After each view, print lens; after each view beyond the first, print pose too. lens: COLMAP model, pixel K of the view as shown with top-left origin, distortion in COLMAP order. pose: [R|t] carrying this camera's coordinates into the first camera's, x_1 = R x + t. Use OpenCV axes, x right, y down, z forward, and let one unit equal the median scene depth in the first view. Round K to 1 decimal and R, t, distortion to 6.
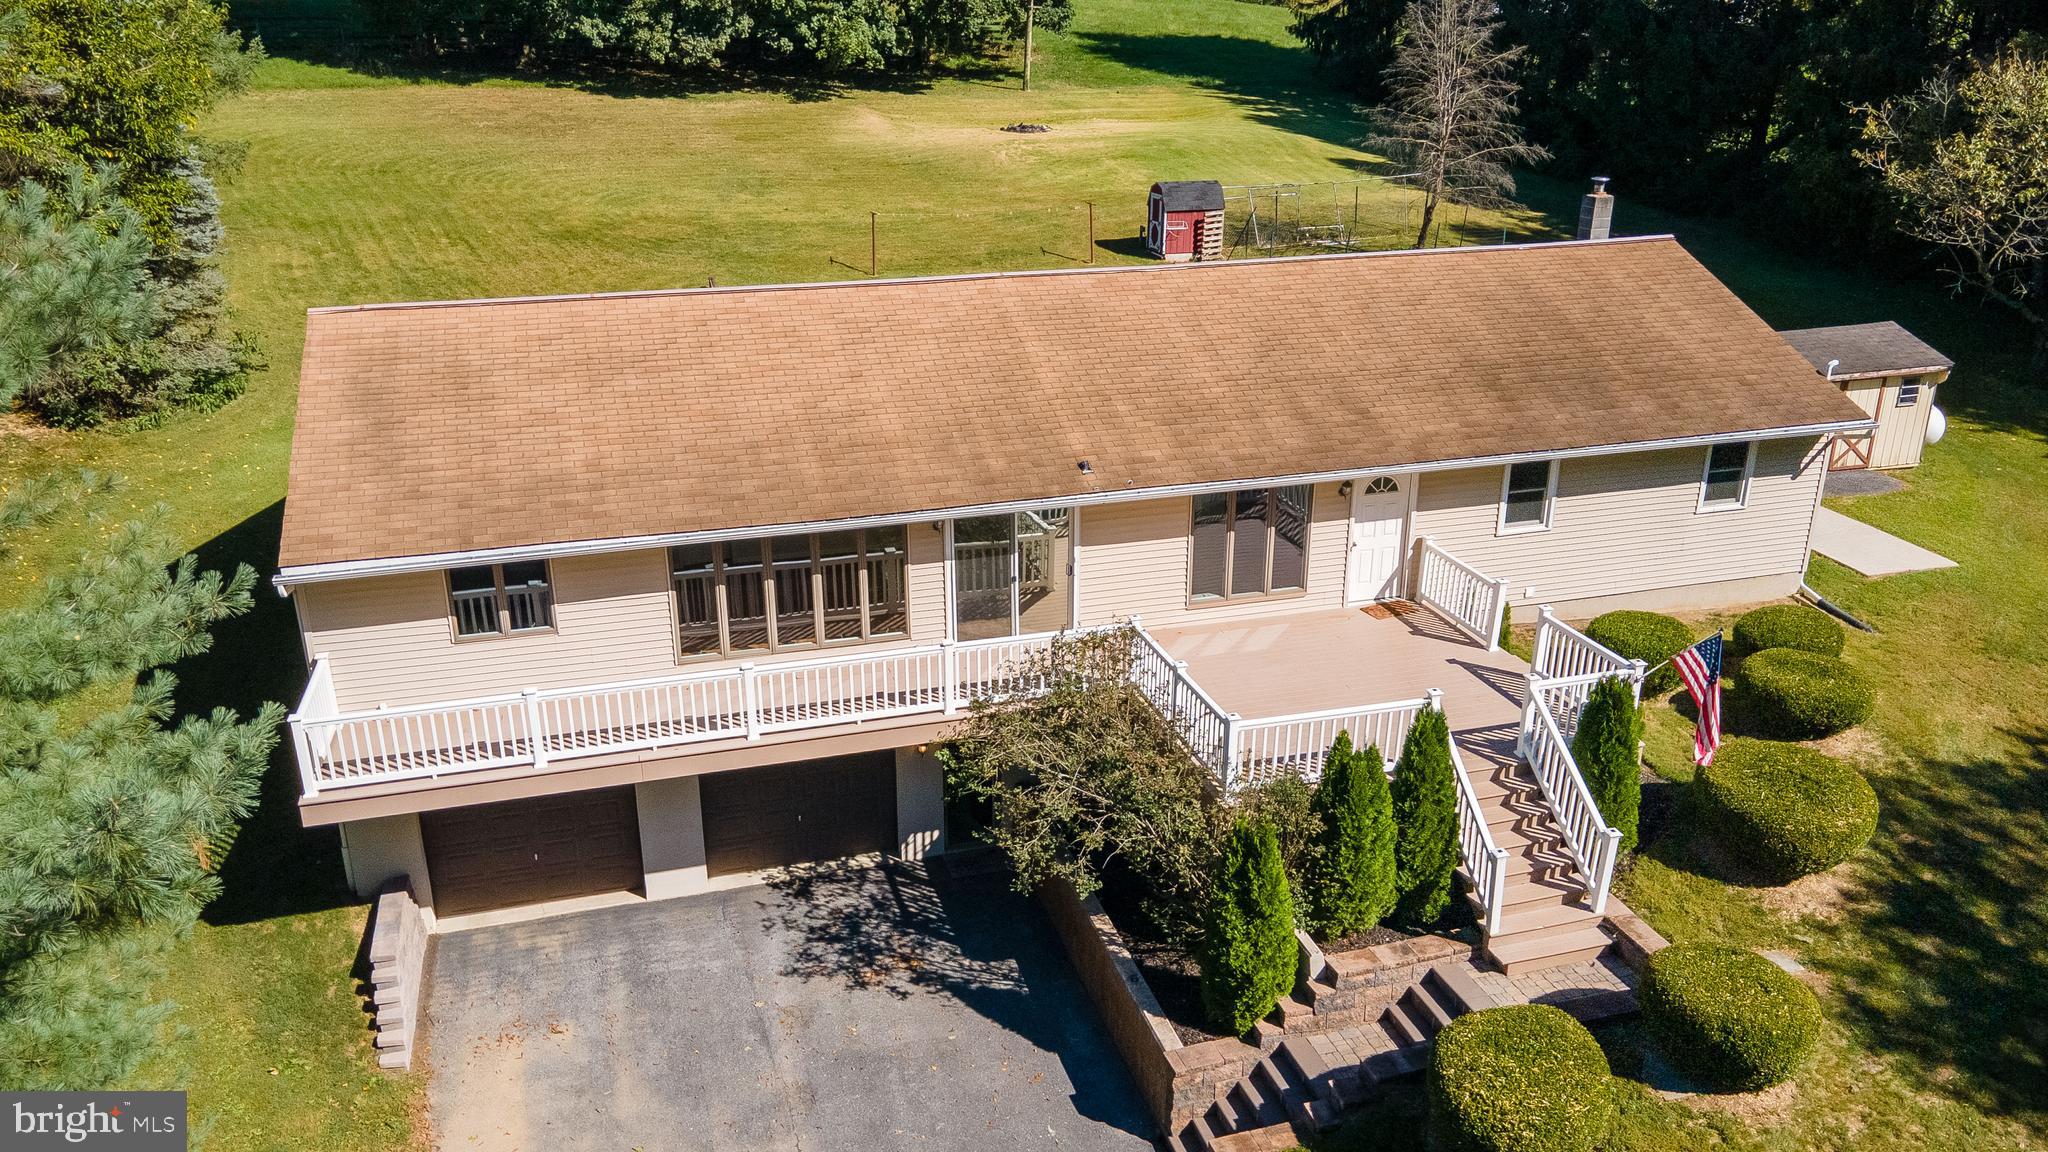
lens RADIAL K [[1497.3, 0, 1024.0], [0, 1497.3, 576.0], [0, 0, 1]] dist [-0.005218, 0.089705]
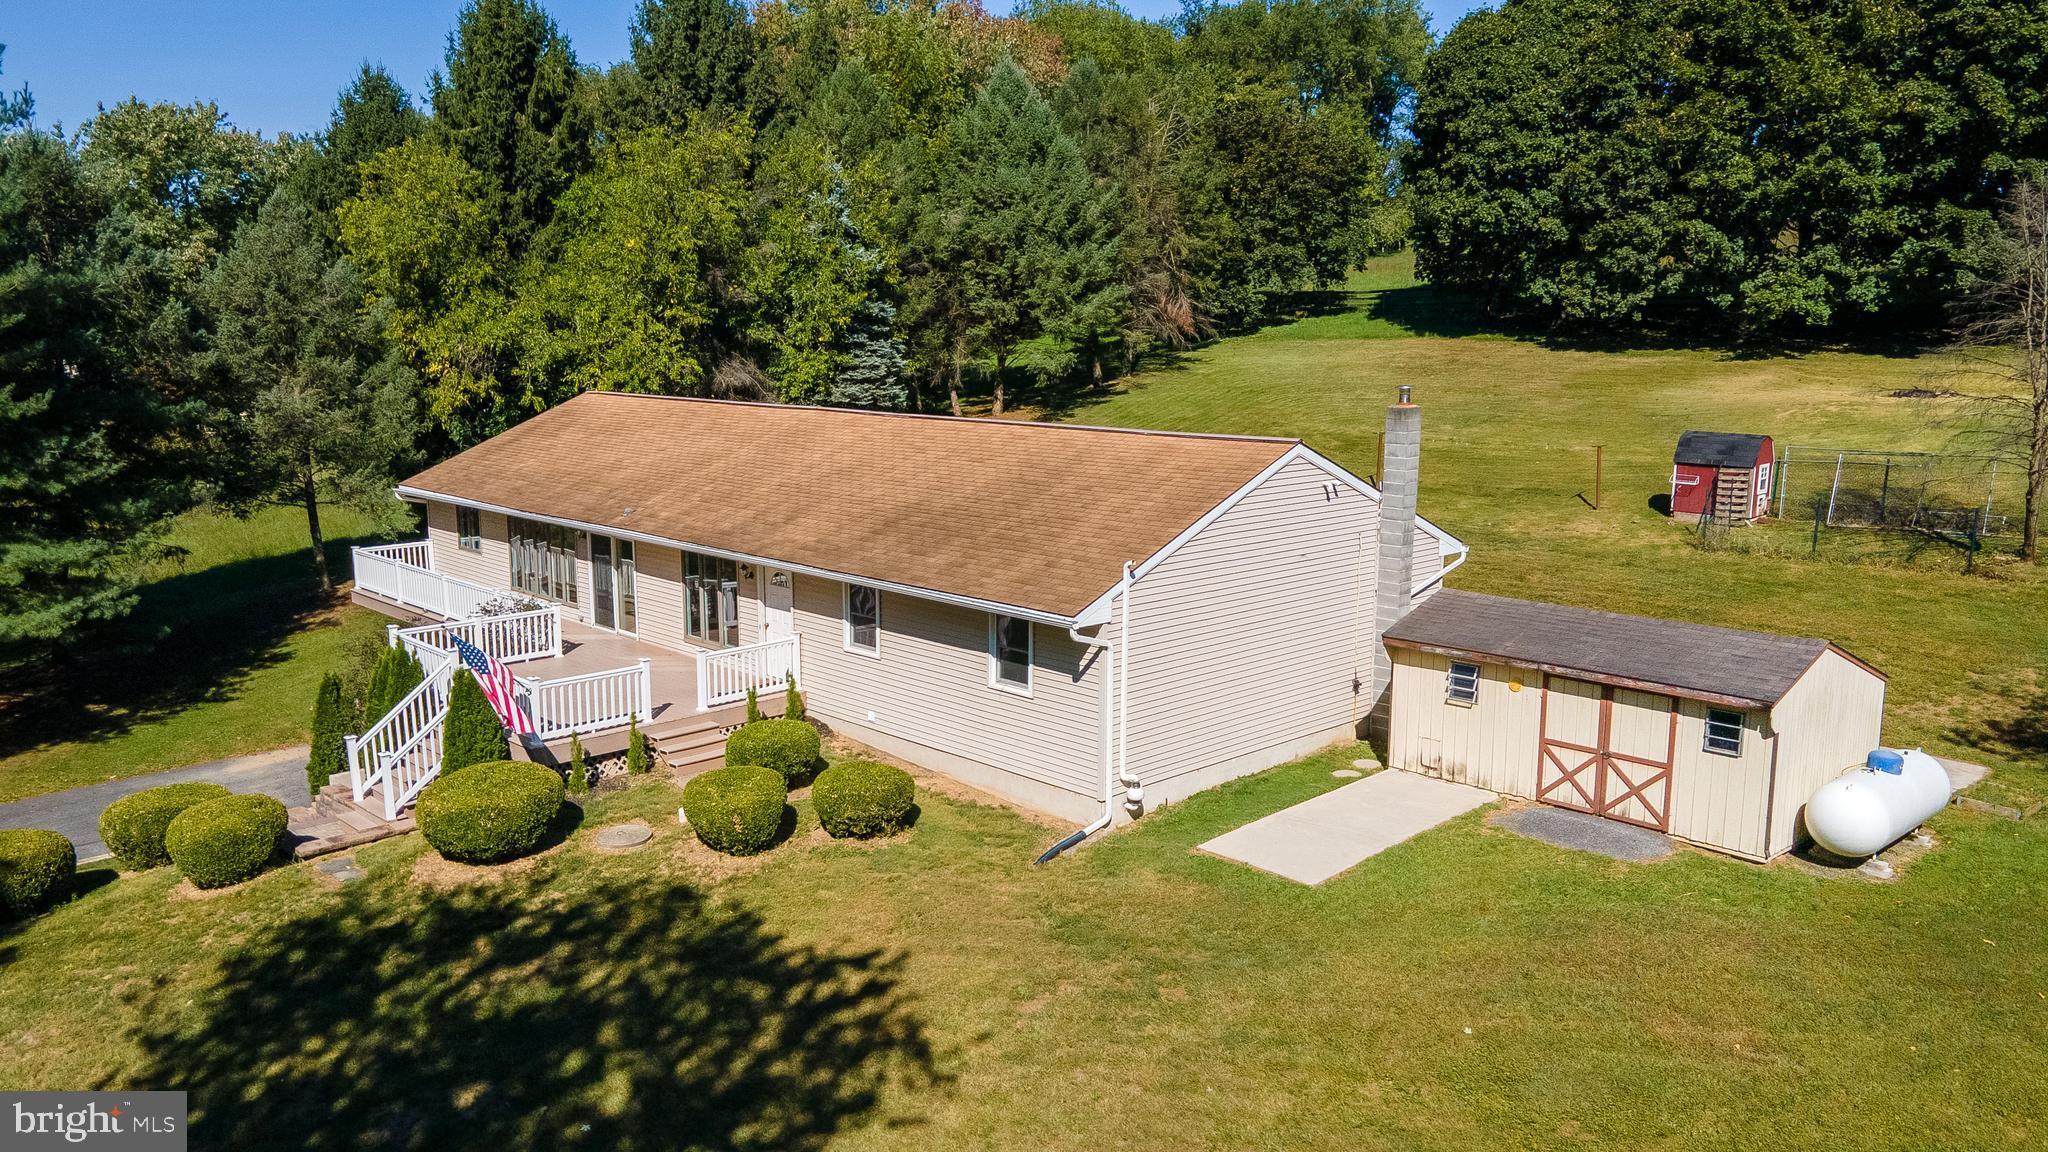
lens RADIAL K [[1487.7, 0, 1024.0], [0, 1487.7, 576.0], [0, 0, 1]] dist [0.034285, -0.004312]
pose [[0.457438, 0.153919, -0.875819, 1.376669], [-0.317403, 0.948290, 0.000877, -0.125051], [0.830666, 0.277586, 0.482638, 0.578143]]
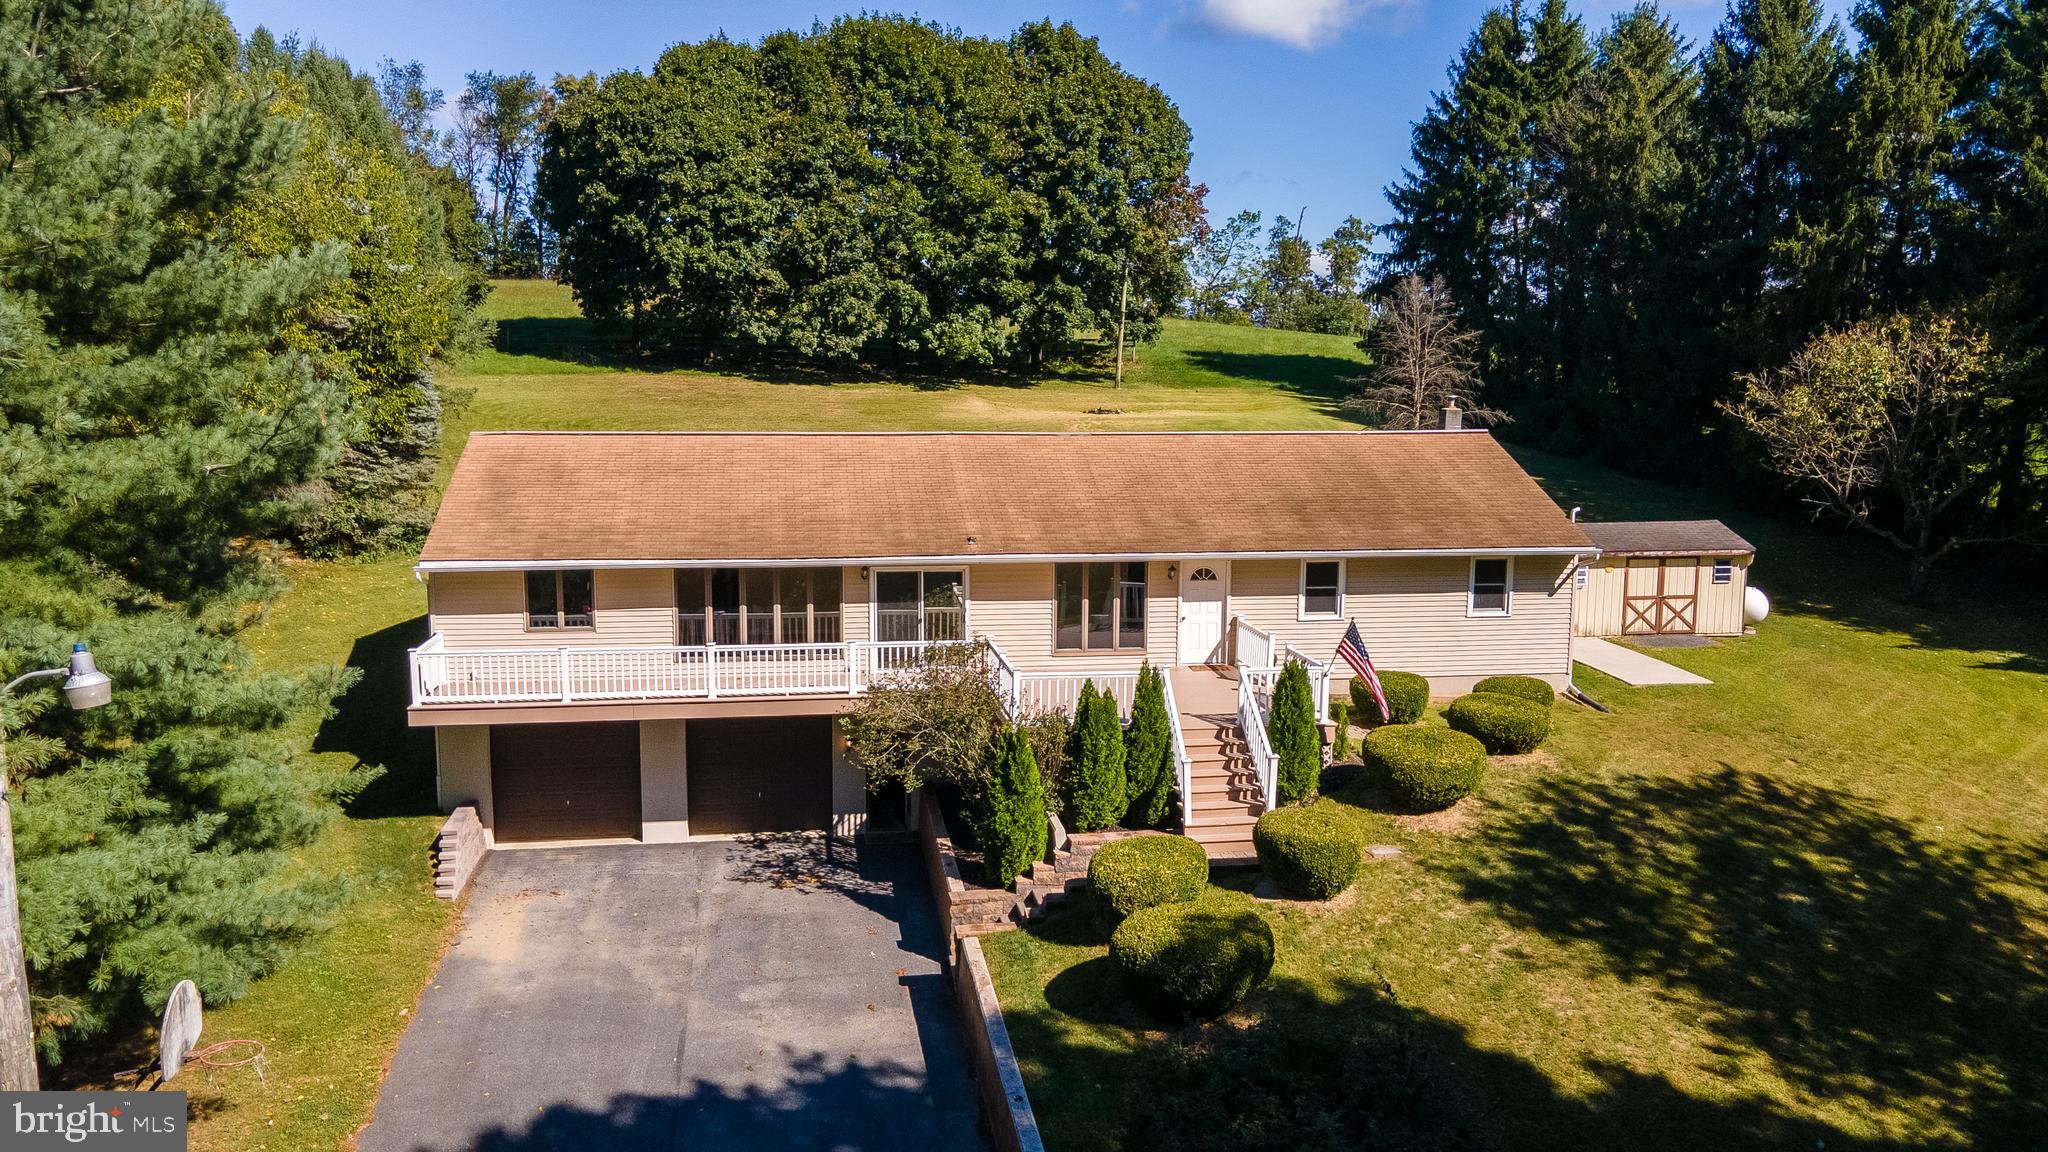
lens RADIAL K [[1487.7, 0, 1024.0], [0, 1487.7, 576.0], [0, 0, 1]] dist [0.034285, -0.004312]
pose [[0.991302, 0.027754, -0.128647, 0.250915], [-0.055848, 0.973845, -0.220245, 0.246483], [0.119170, 0.225514, 0.966924, -0.322404]]
